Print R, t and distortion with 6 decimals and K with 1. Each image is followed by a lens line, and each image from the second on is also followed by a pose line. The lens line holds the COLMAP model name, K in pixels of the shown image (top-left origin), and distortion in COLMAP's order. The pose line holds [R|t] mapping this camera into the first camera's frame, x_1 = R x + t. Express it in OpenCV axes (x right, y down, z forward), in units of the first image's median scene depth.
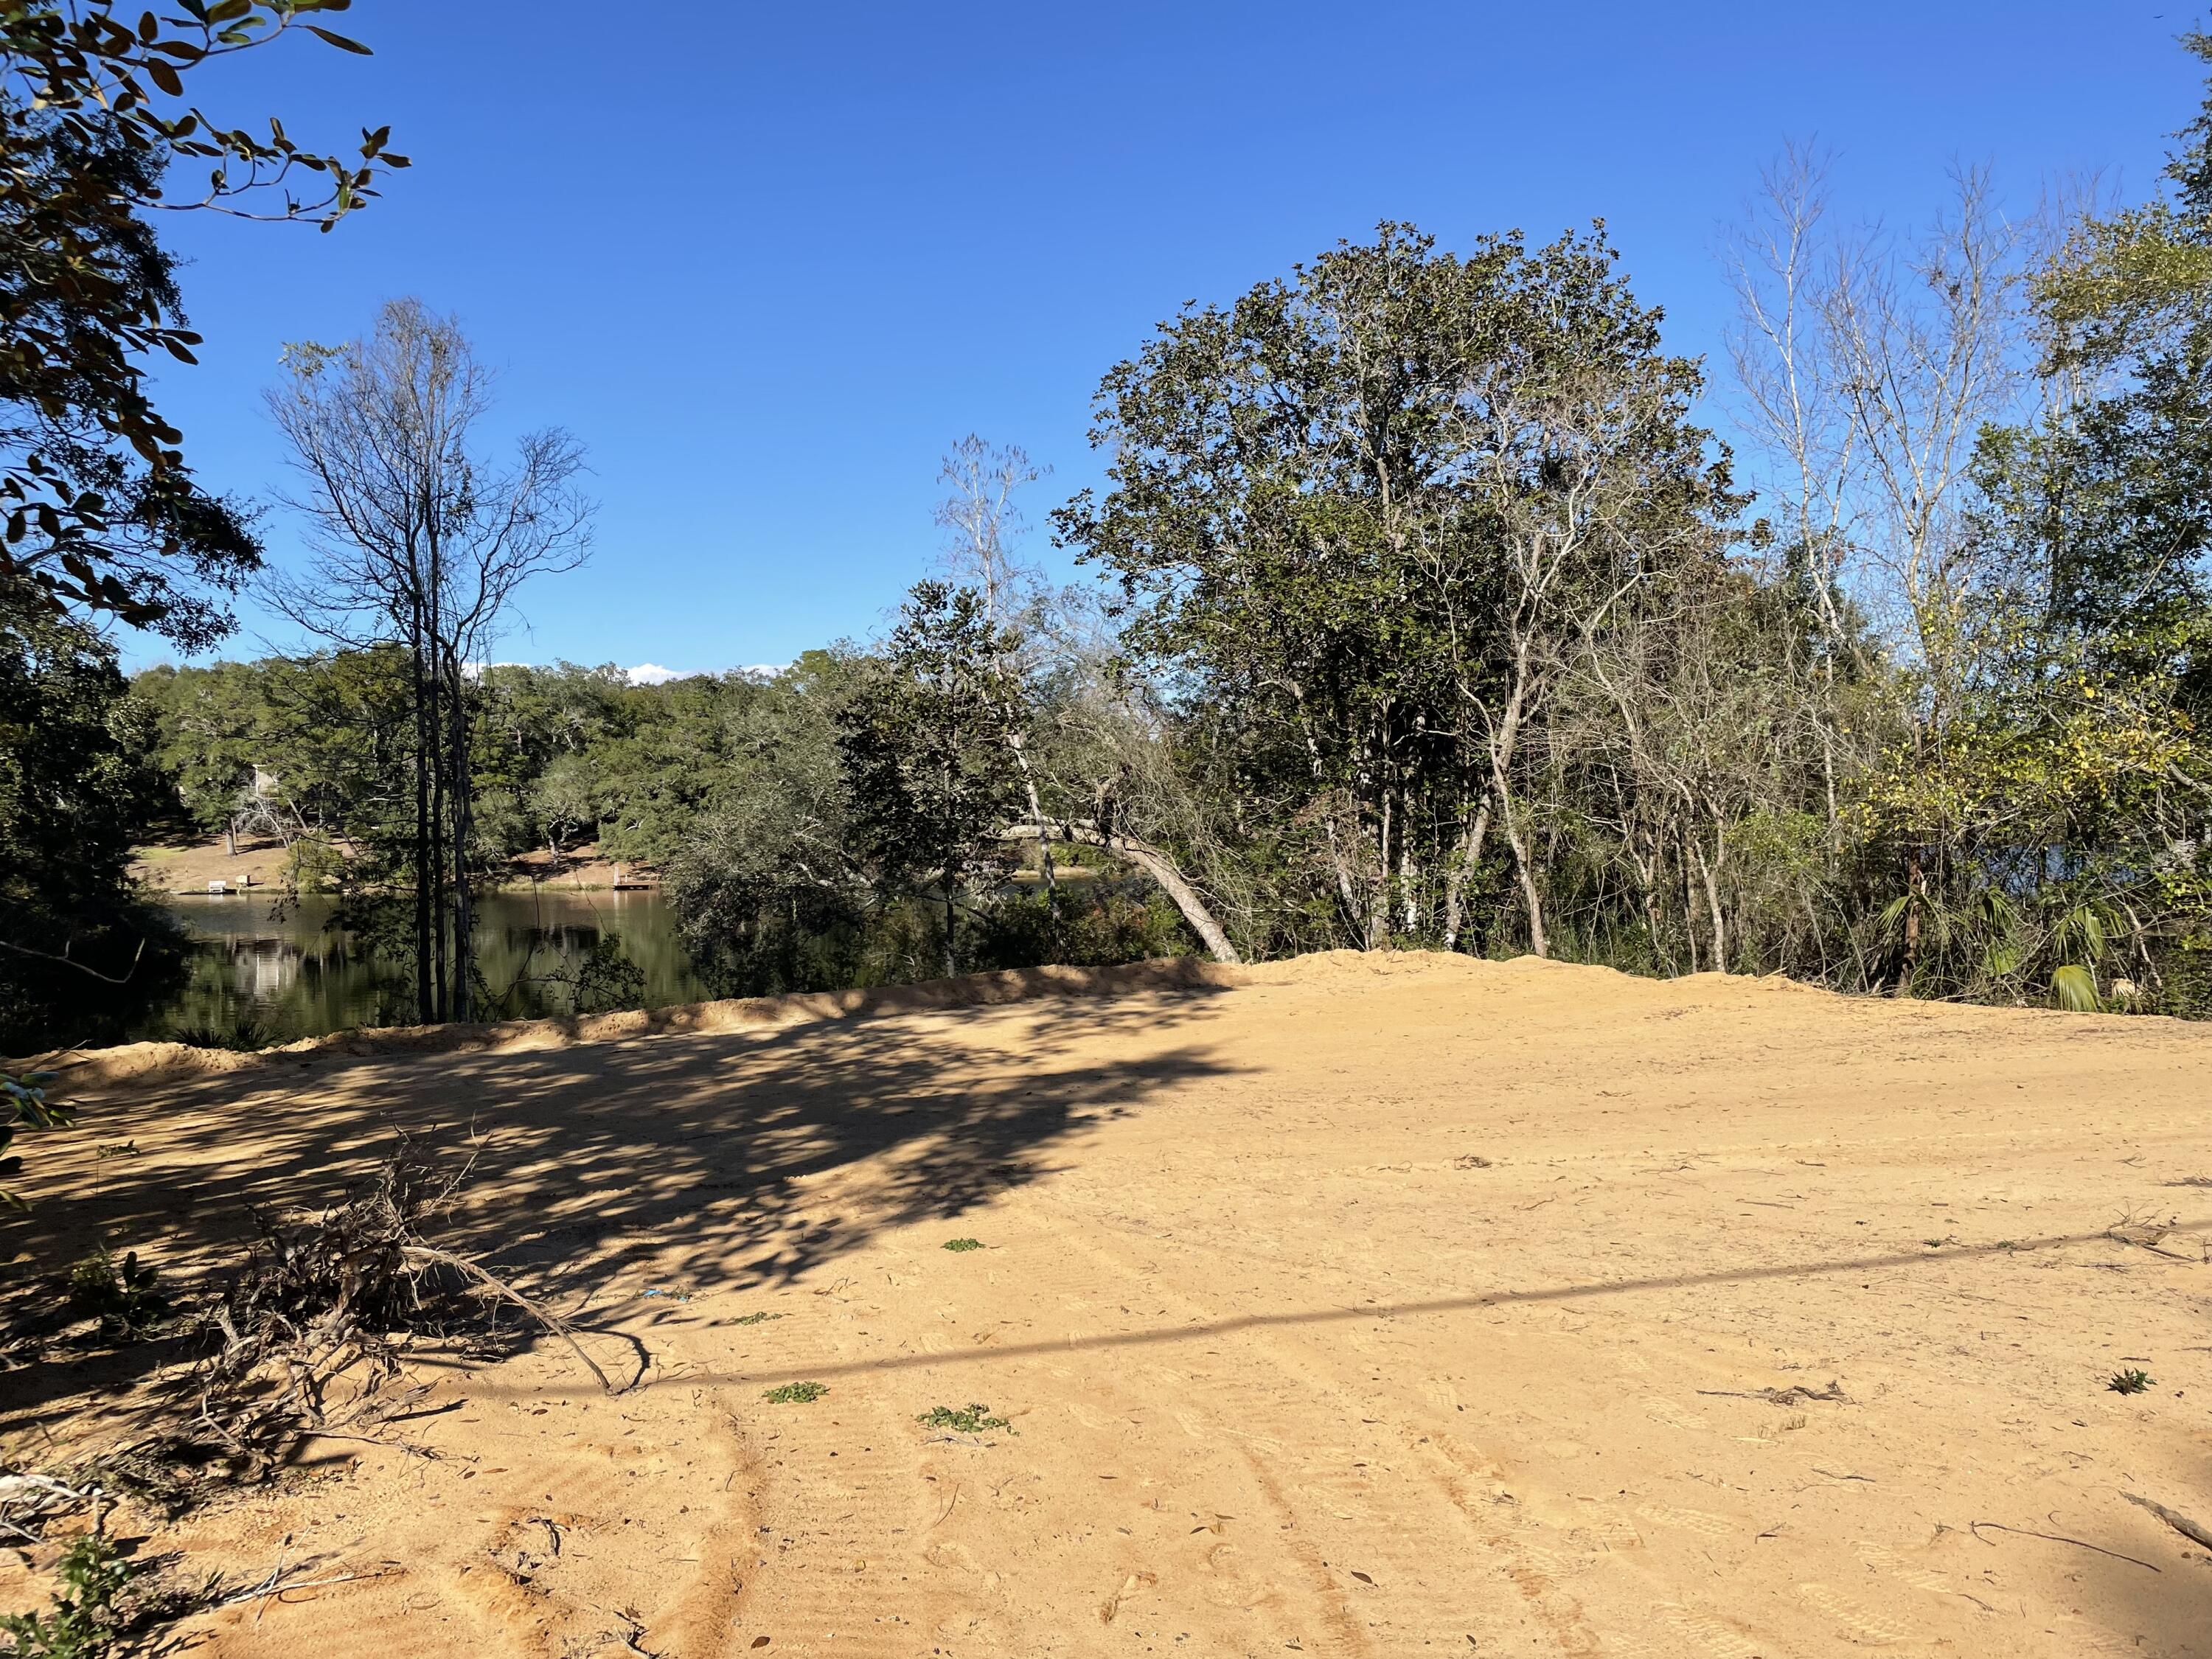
lens RADIAL K [[1776.8, 0, 1080.7], [0, 1776.8, 817.5], [0, 0, 1]] dist [0.100511, -0.165245]
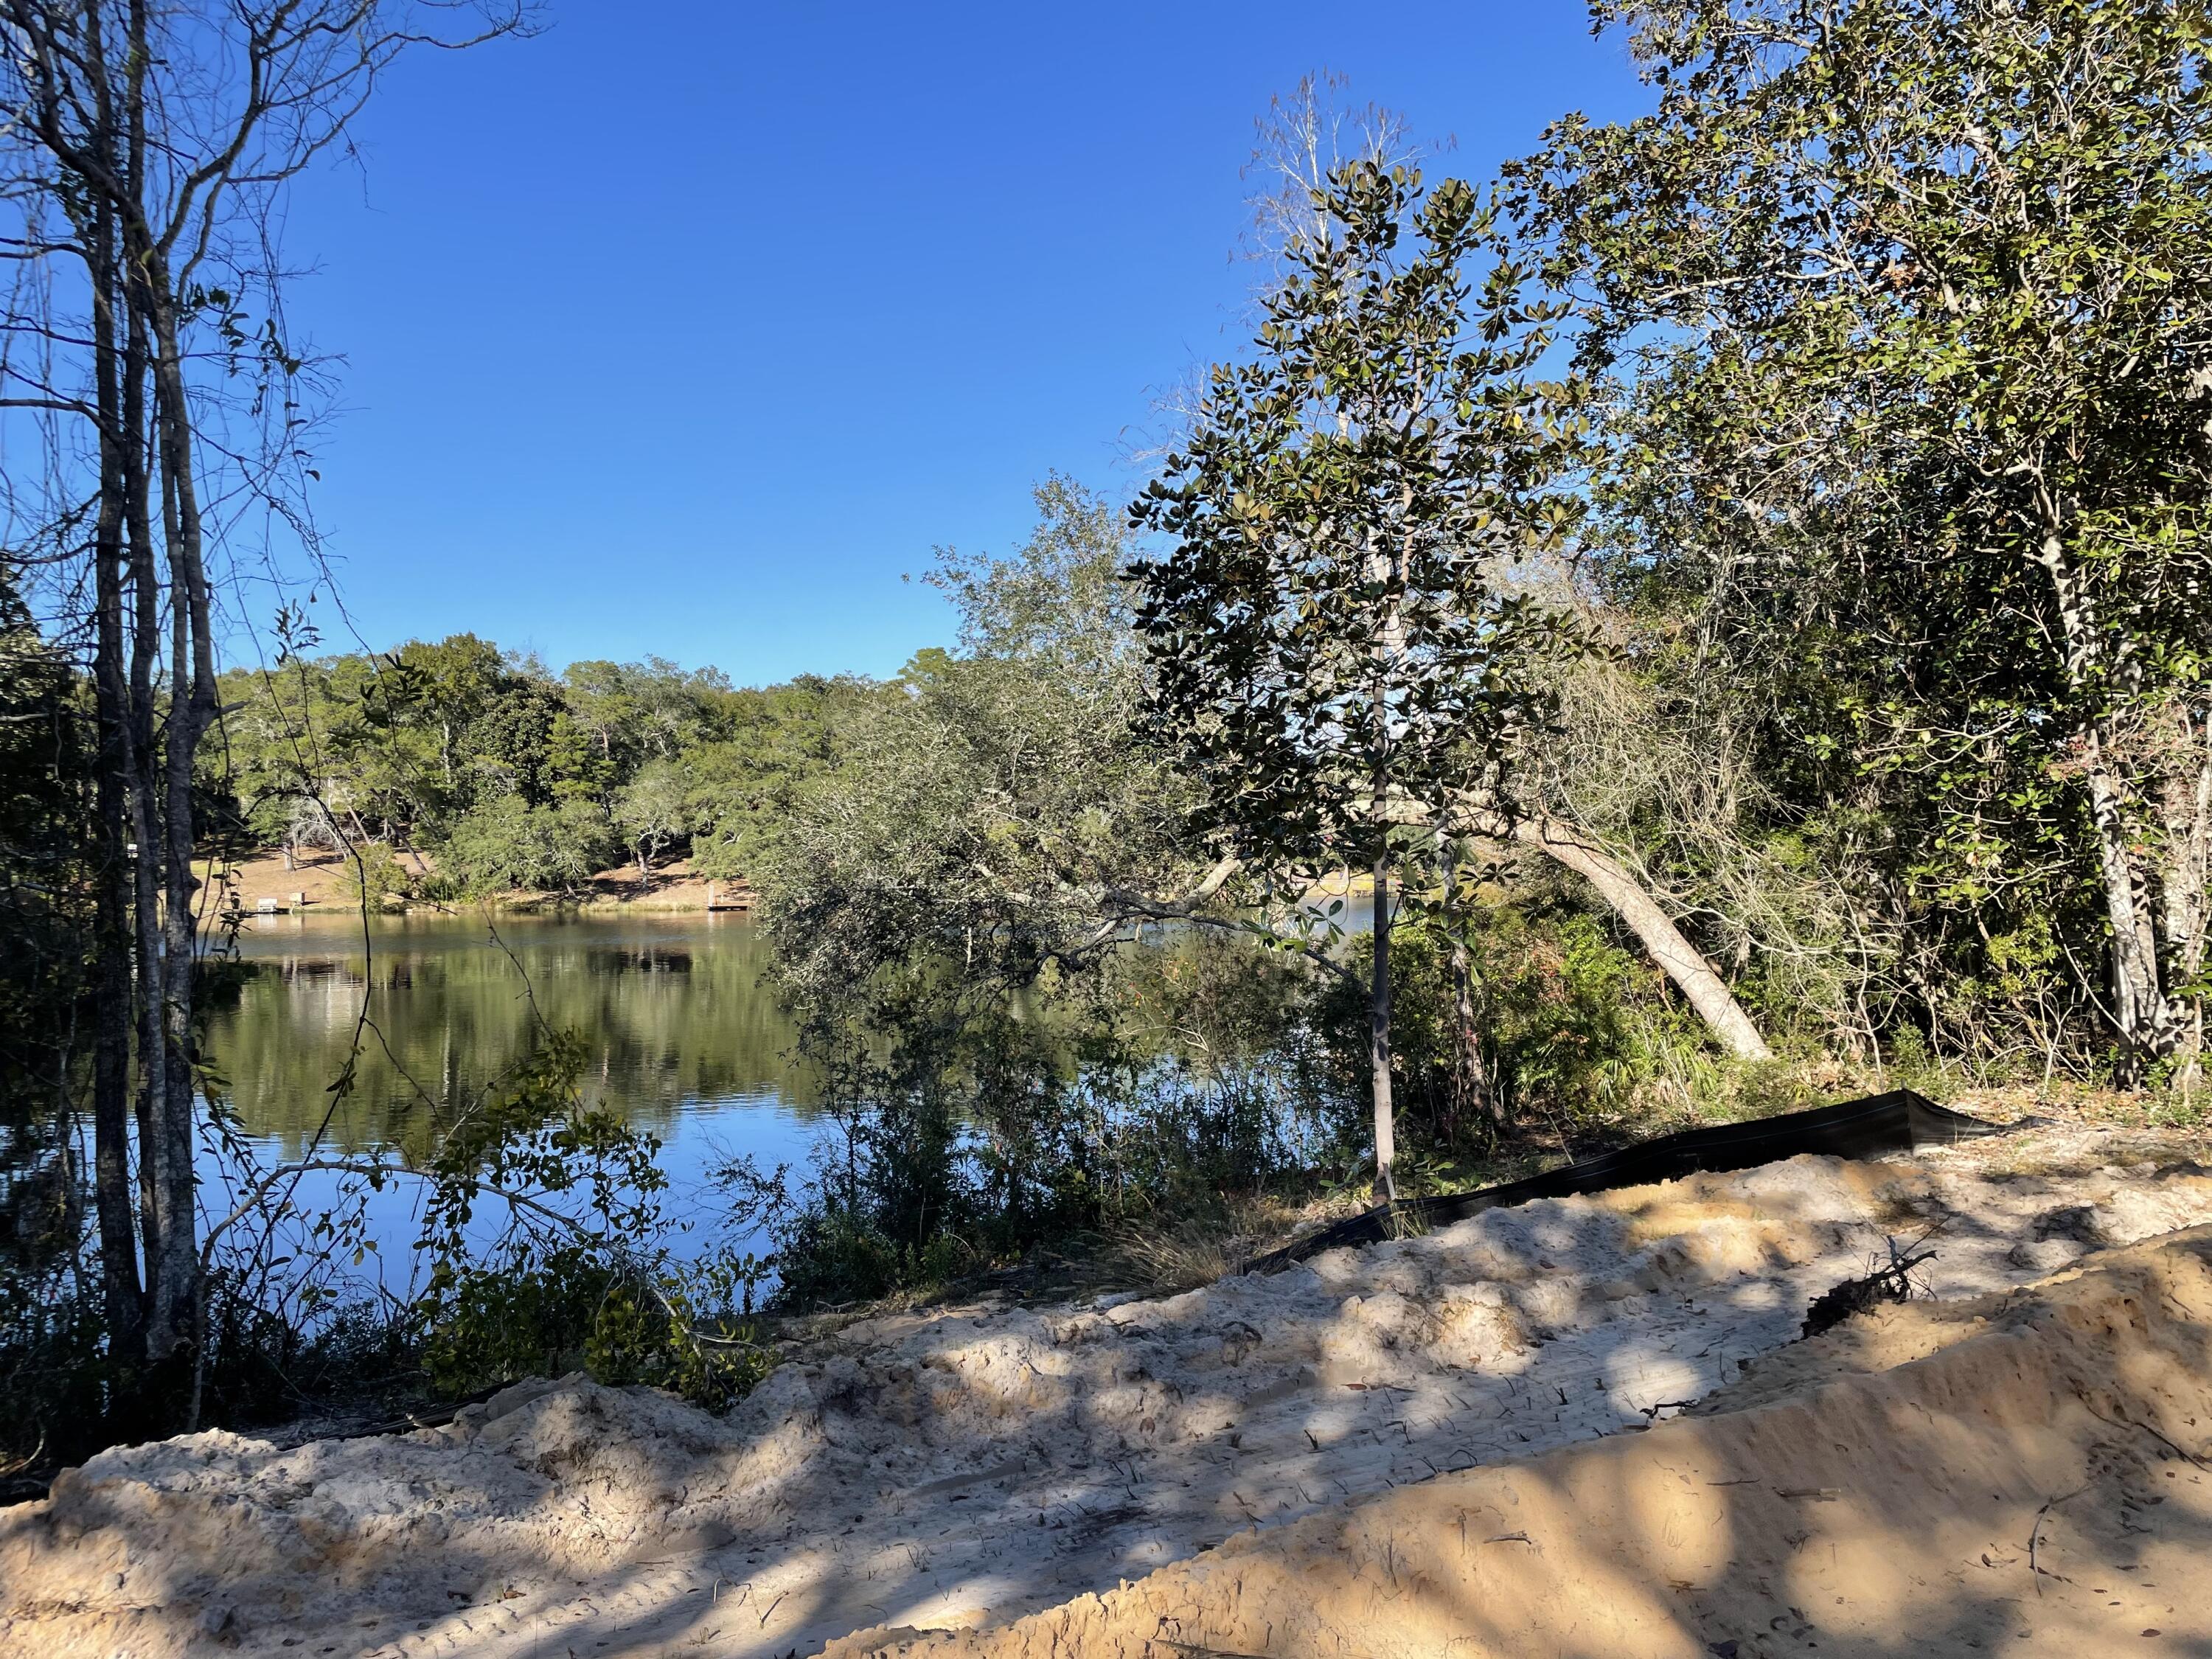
lens RADIAL K [[1738.7, 0, 1108.0], [0, 1738.7, 841.7], [0, 0, 1]] dist [0.145826, -0.200608]
pose [[0.999299, 0.005217, -0.037082, -0.028935], [-0.005270, 0.999985, -0.001325, 0.005736], [0.037074, 0.001519, 0.999311, 0.130896]]
